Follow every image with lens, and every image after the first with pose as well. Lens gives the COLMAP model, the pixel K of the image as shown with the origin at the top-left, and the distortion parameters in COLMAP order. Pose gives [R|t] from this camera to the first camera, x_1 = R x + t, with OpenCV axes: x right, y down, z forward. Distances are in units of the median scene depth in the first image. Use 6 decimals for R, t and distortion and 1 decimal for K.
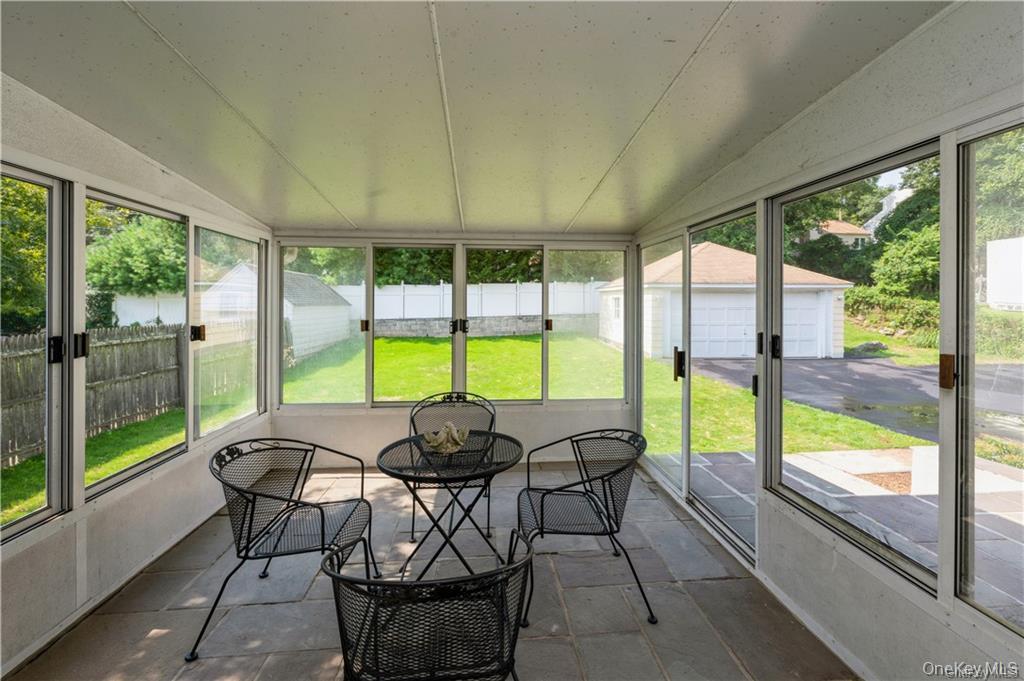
lens RADIAL K [[414.1, 0, 509.8], [0, 414.1, 301.6], [0, 0, 1]] dist [0.001320, -0.000071]
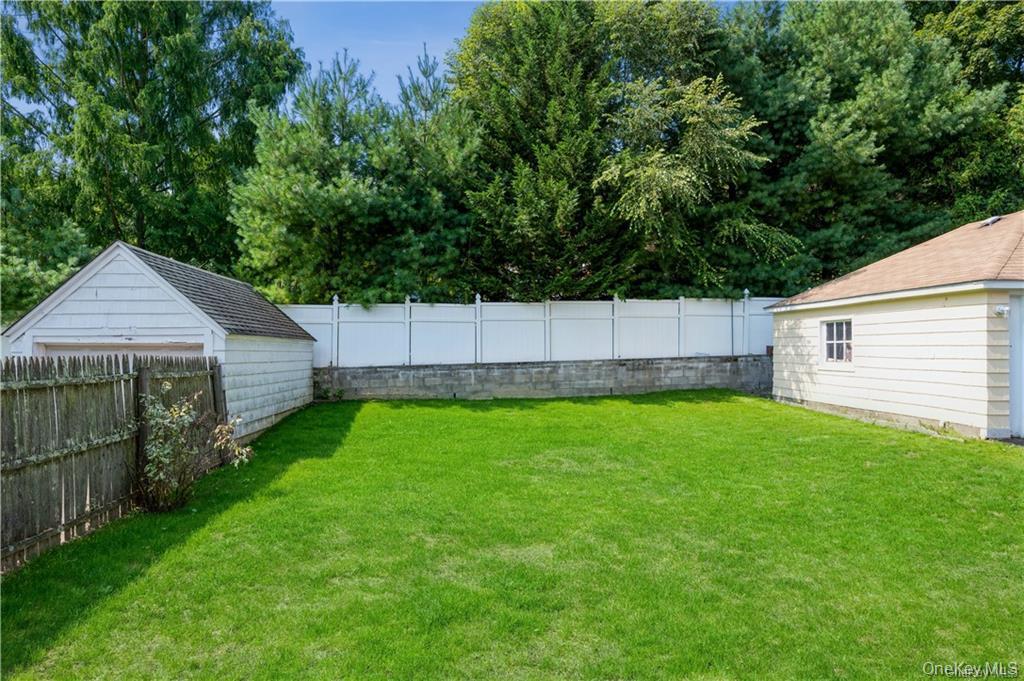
lens RADIAL K [[620.4, 0, 512.5], [0, 620.4, 345.5], [0, 0, 1]] dist [-0.006070, -0.000466]
pose [[0.999909, -0.004033, 0.012857, -0.134037], [0.004090, 0.999982, -0.004411, 0.019527], [-0.012839, 0.004463, 0.999908, 0.186907]]
